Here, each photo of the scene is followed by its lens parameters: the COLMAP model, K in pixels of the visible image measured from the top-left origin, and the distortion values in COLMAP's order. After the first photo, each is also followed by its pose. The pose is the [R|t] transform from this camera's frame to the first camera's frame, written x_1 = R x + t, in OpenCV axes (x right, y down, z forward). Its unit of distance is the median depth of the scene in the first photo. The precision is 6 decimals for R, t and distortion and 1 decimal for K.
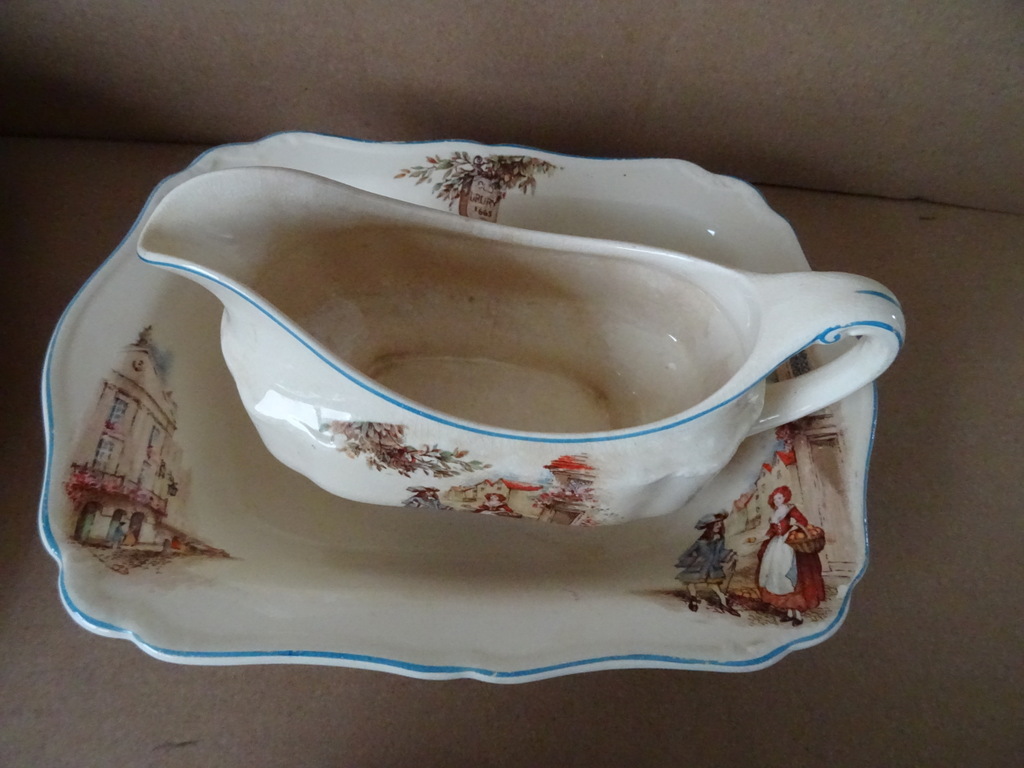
lens RADIAL K [[731.7, 0, 512.4], [0, 731.7, 380.4], [0, 0, 1]] dist [0.008470, -0.023762]
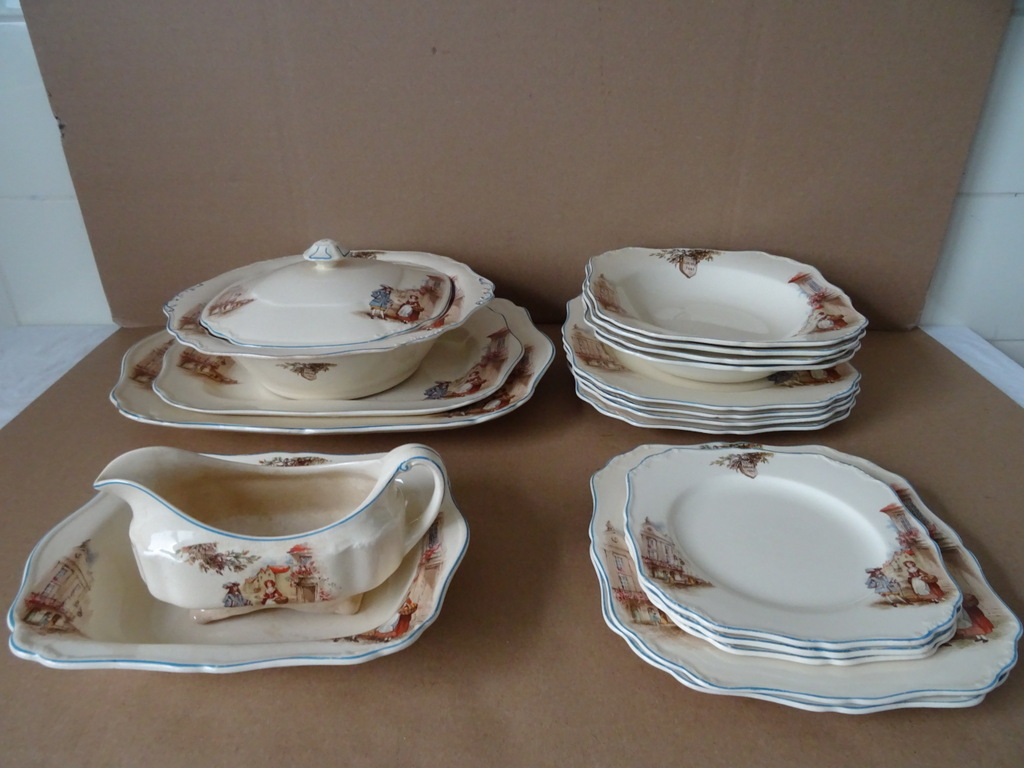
lens RADIAL K [[727.0, 0, 512.0], [0, 727.0, 384.0], [0, 0, 1]] dist [-0.001581, -0.011049]
pose [[0.996799, -0.079952, 0.000591, 0.701896], [0.068388, 0.848742, -0.524366, 0.711428], [0.041423, 0.522728, 0.851493, -0.866490]]
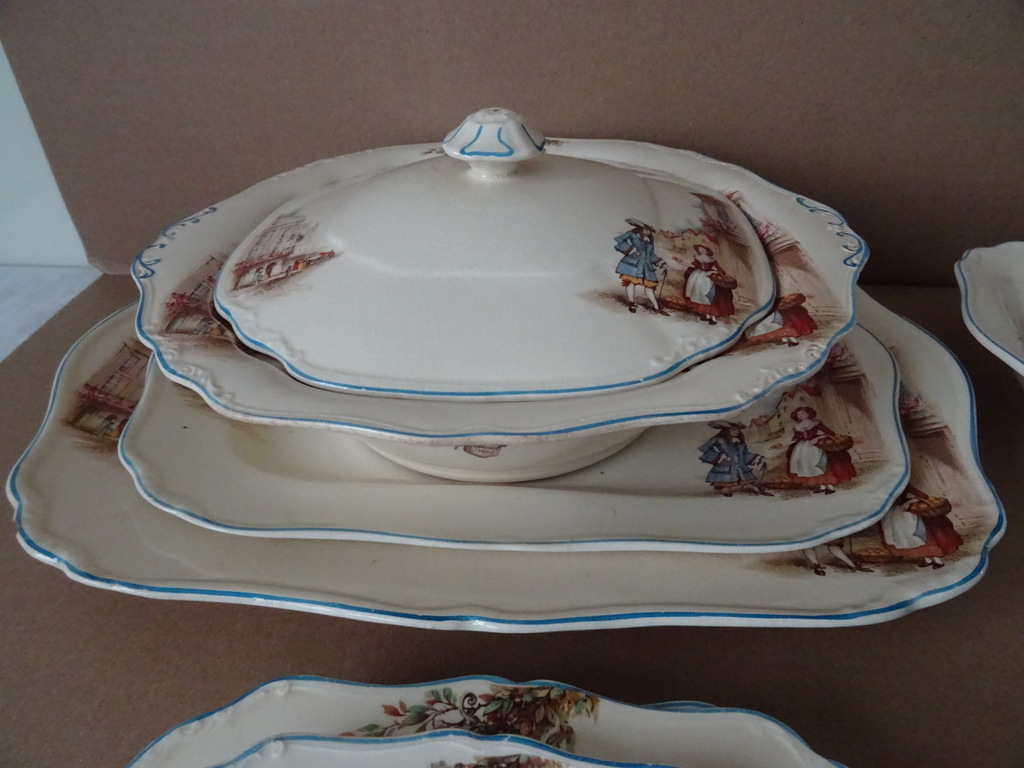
lens RADIAL K [[727.3, 0, 512.0], [0, 727.3, 384.0], [0, 0, 1]] dist [0.000733, -0.006982]
pose [[0.996451, -0.058581, -0.060445, 0.053402], [0.029695, 0.916569, -0.398773, -0.481767], [0.078763, 0.395562, 0.915056, 0.385563]]
